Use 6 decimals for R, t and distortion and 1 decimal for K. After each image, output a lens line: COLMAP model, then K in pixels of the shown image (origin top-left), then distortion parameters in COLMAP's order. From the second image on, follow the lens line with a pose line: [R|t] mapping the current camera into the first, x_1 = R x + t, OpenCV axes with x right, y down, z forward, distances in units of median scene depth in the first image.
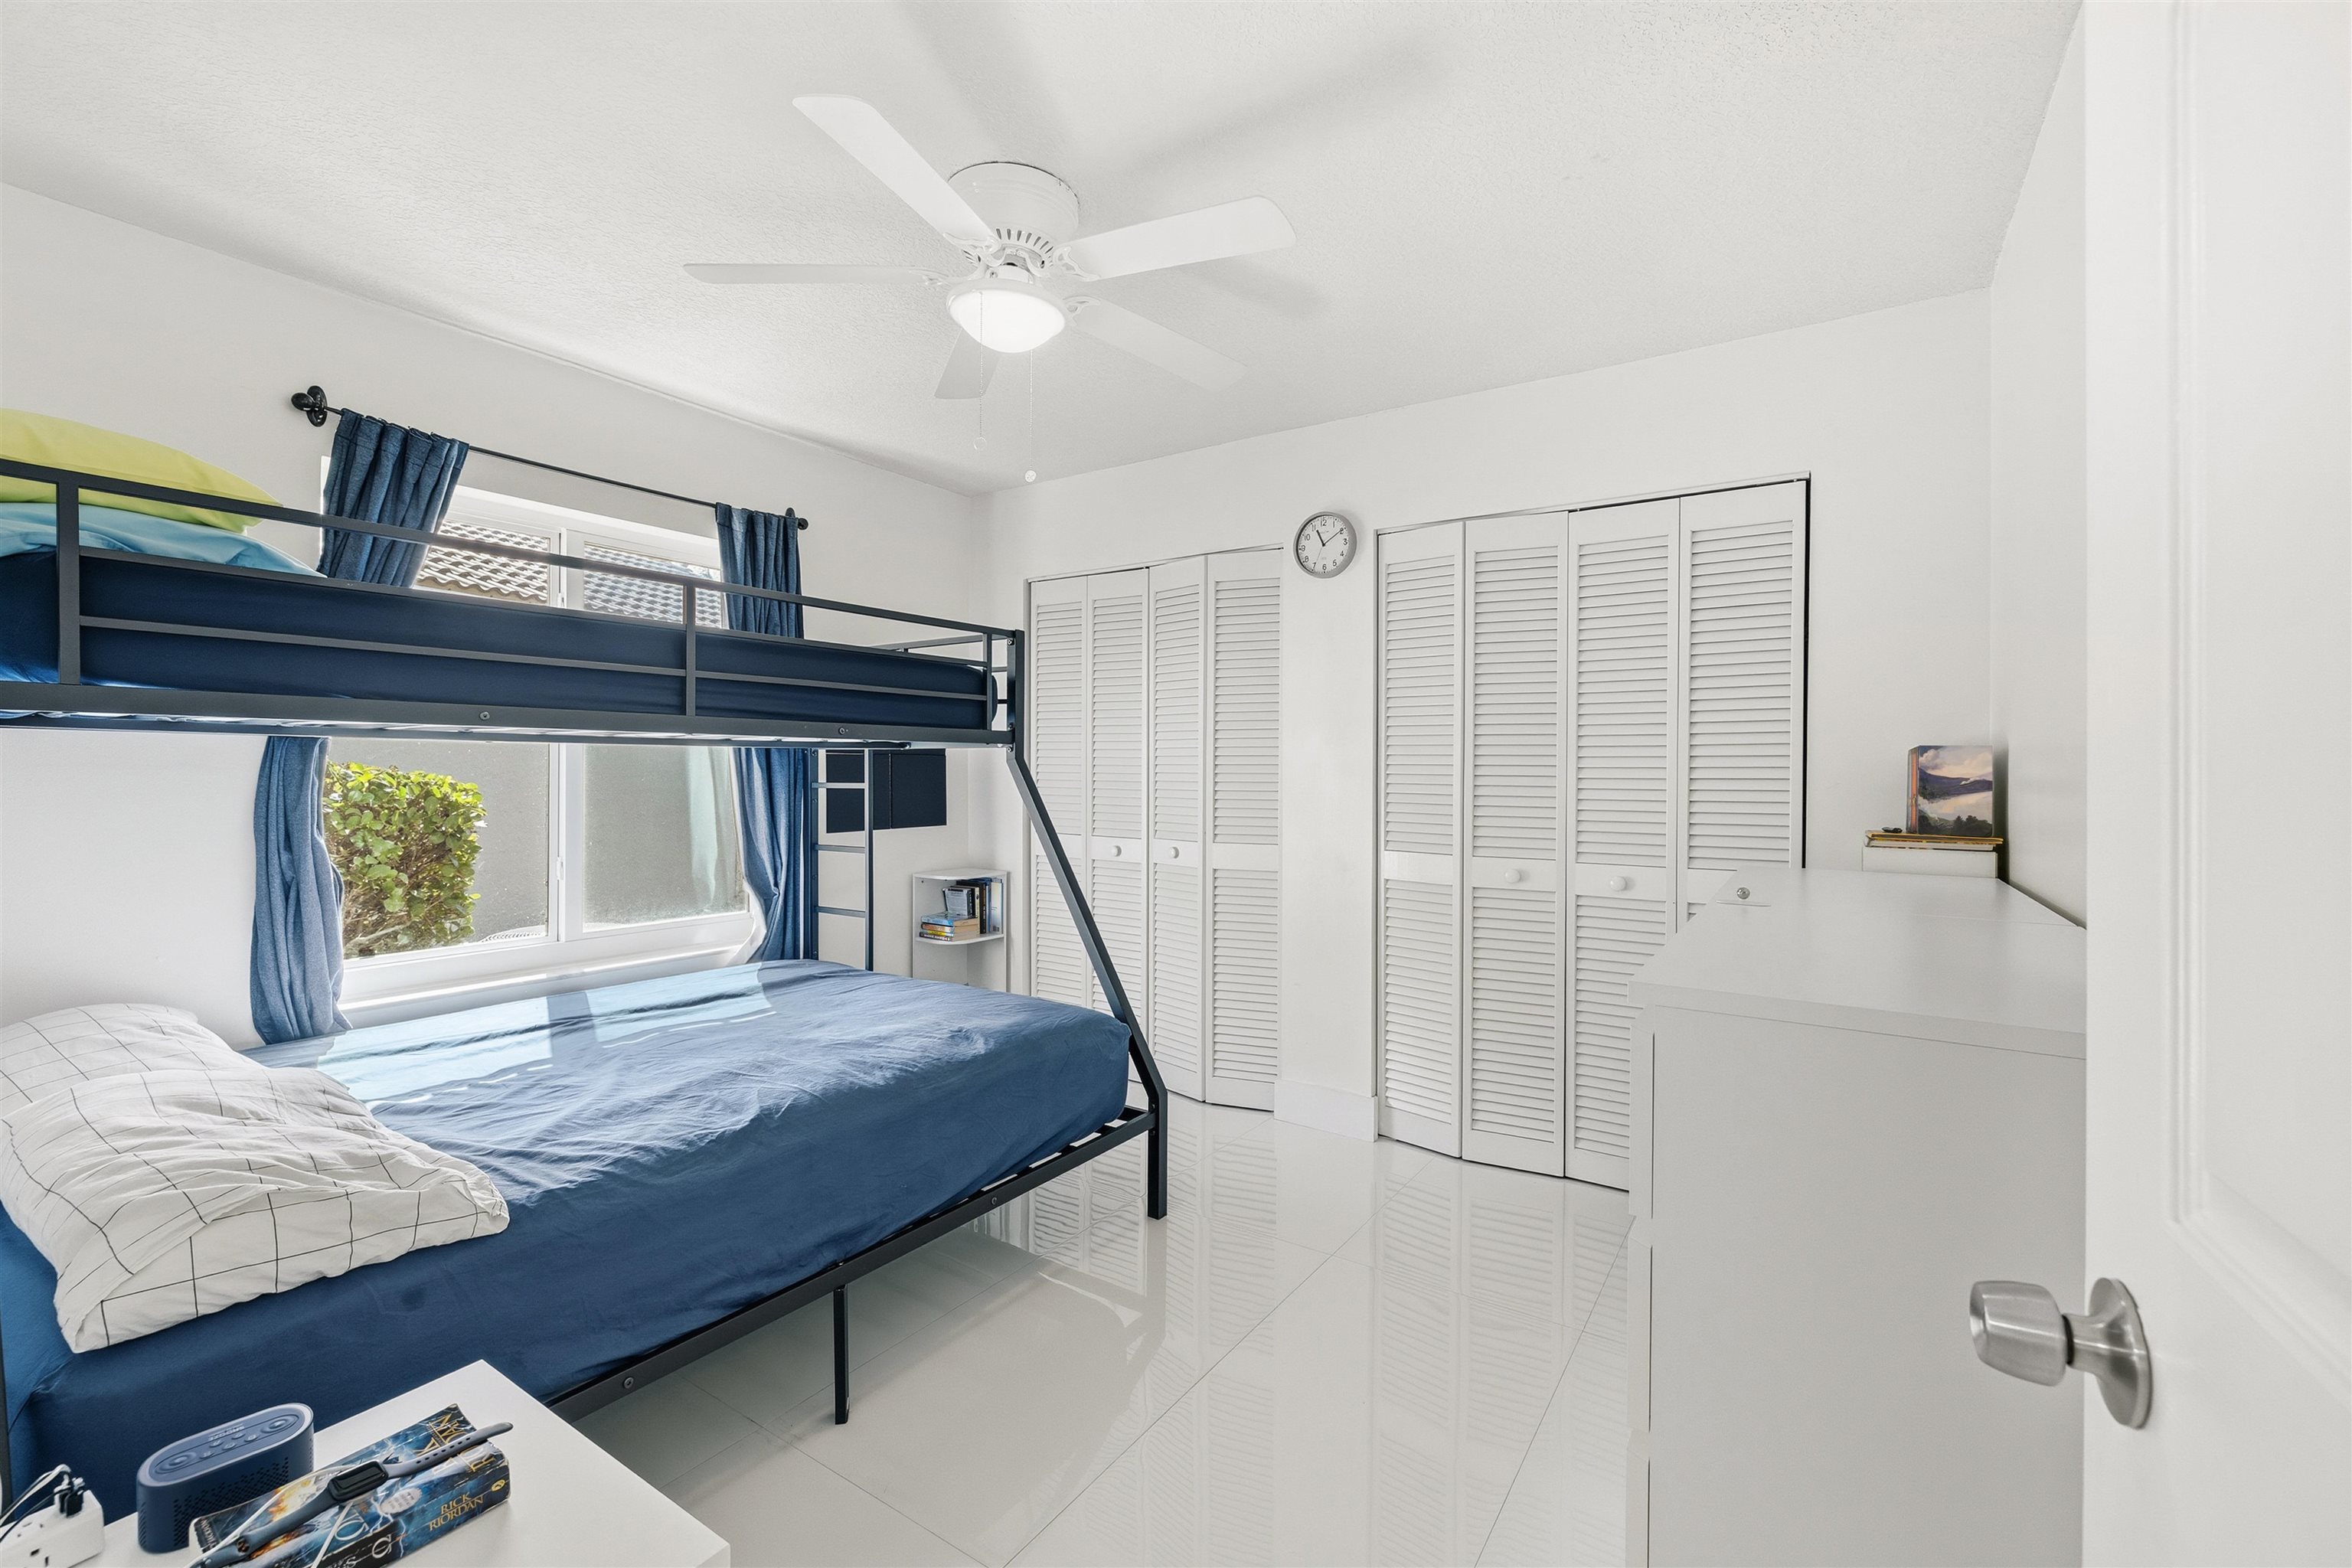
lens RADIAL K [[984.2, 0, 1179.2], [0, 984.2, 780.9], [0, 0, 1]] dist [-0.000514, -0.000038]
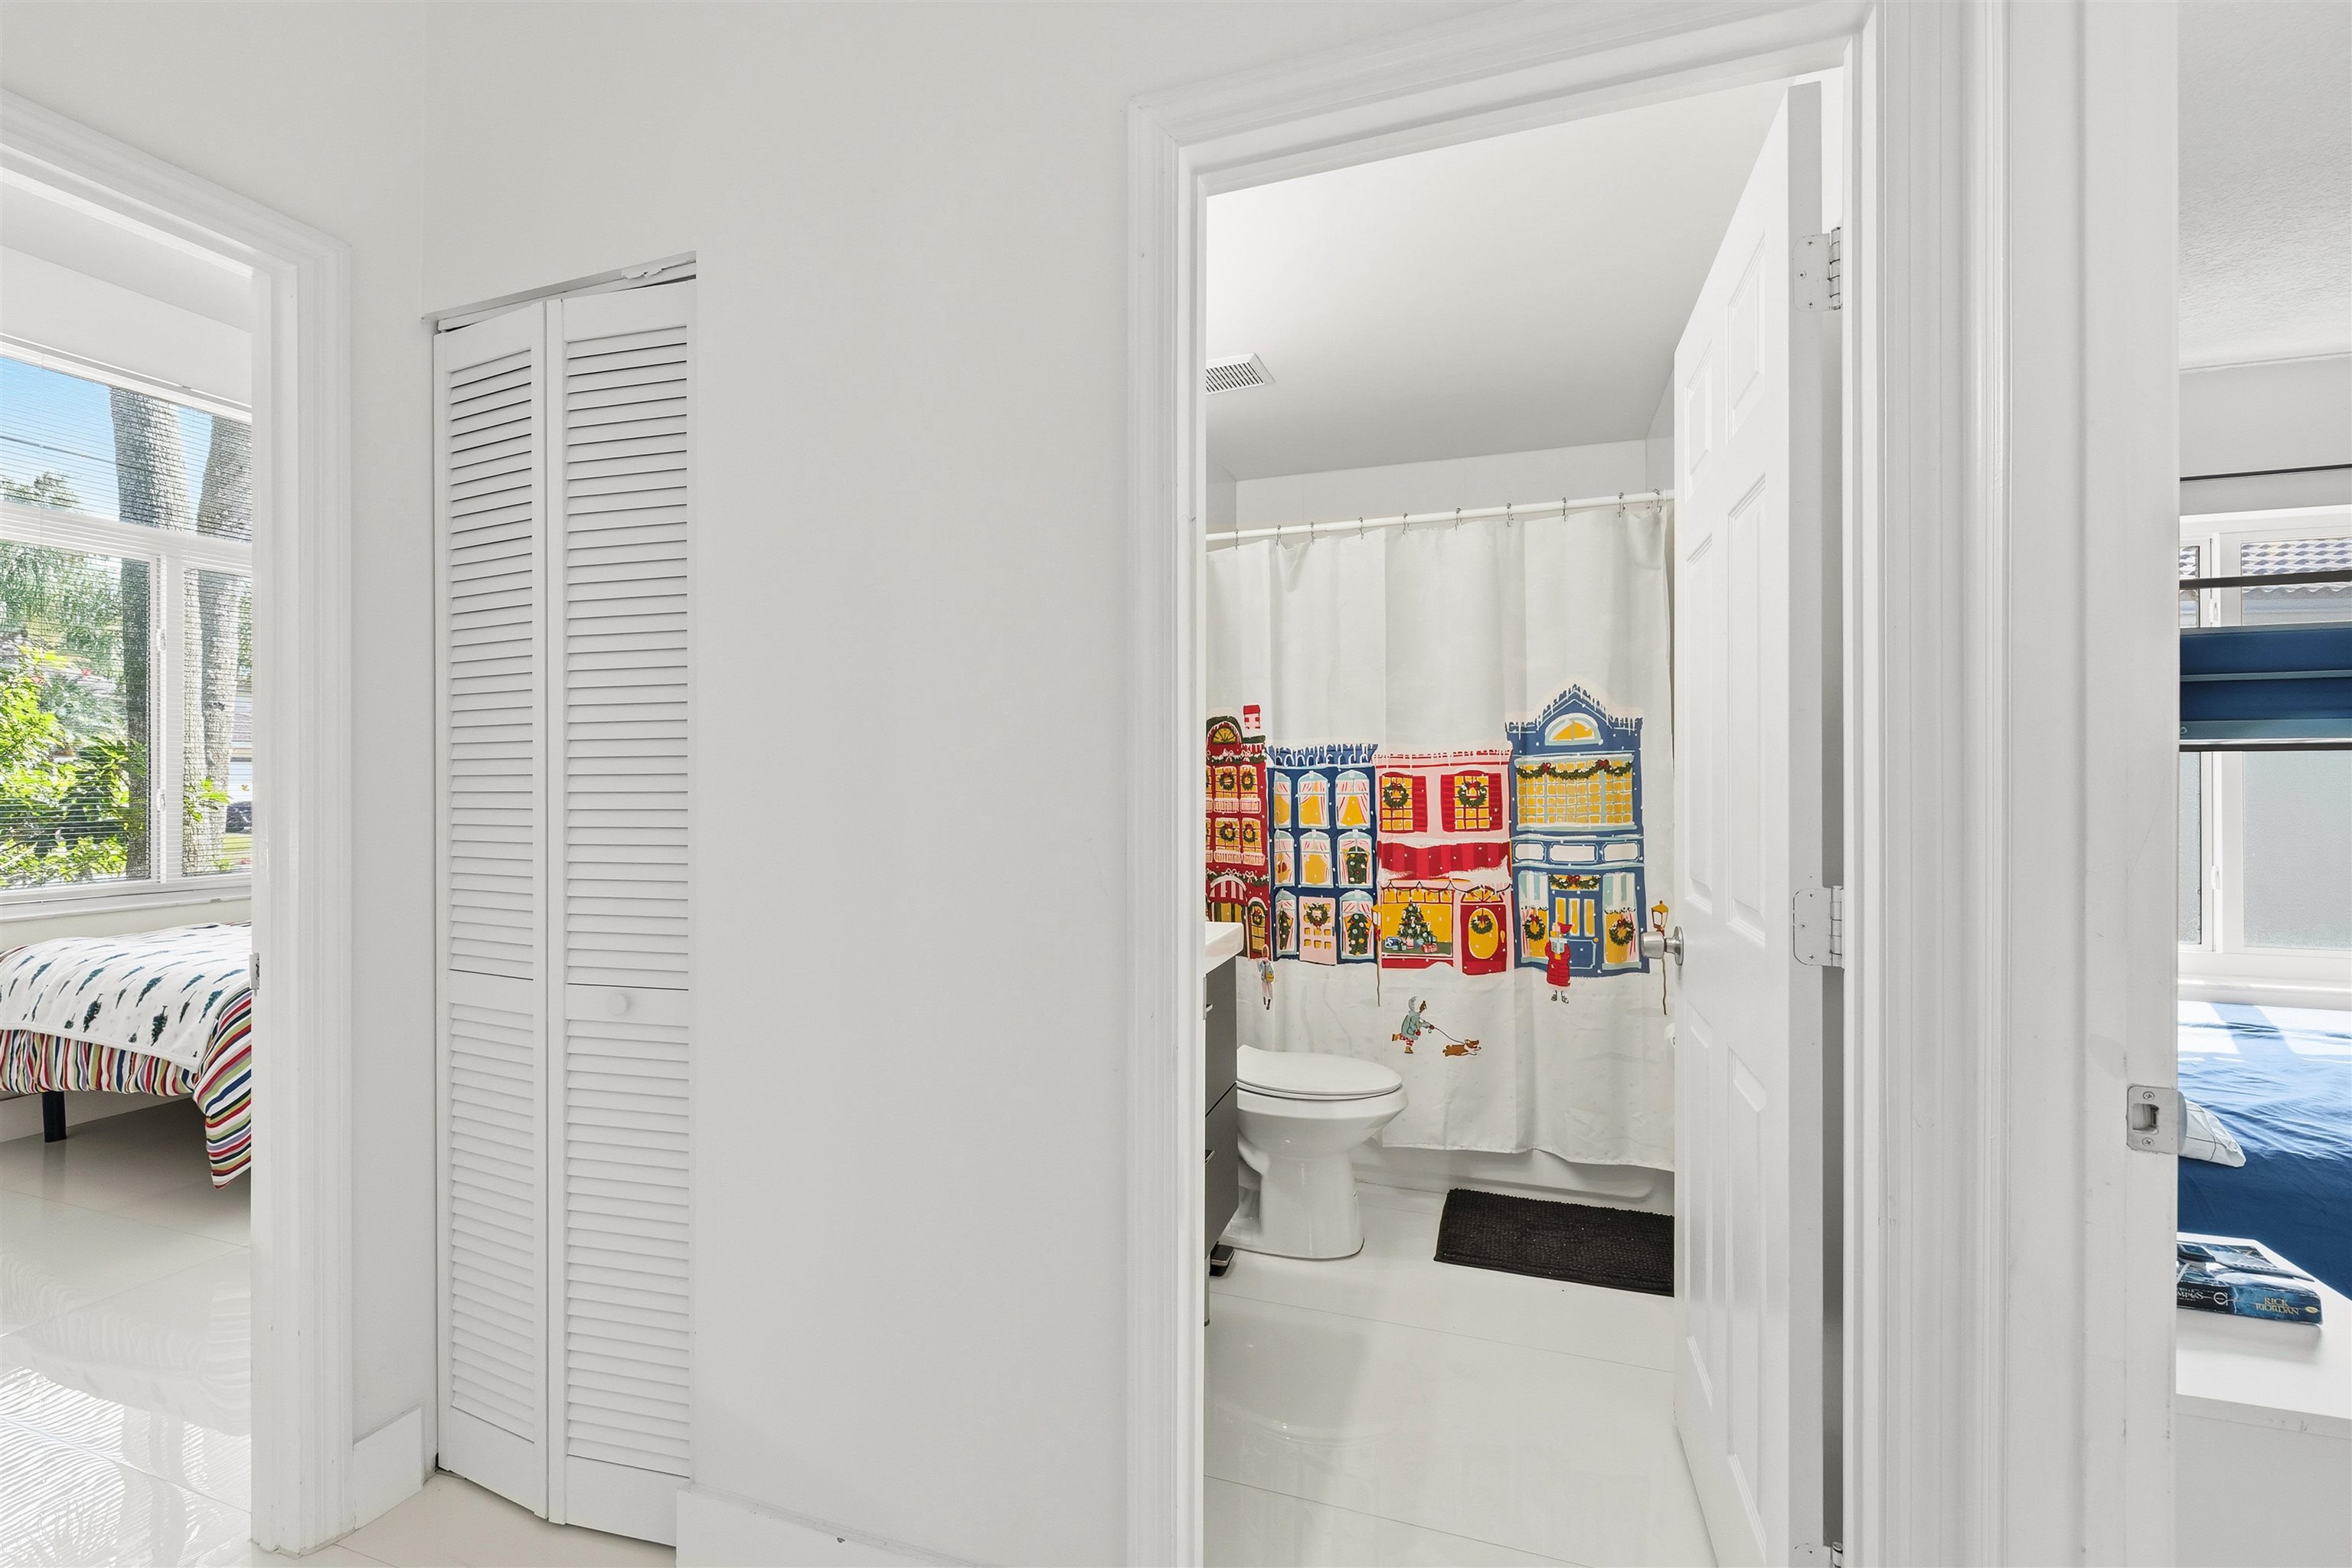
lens RADIAL K [[984.2, 0, 1179.2], [0, 984.2, 780.9], [0, 0, 1]] dist [-0.000514, -0.000038]
pose [[0.249054, 0.000184, -0.968490, 0.114420], [-0.005775, 0.999982, -0.001296, -0.003961], [0.968472, 0.005916, 0.249051, -0.415681]]
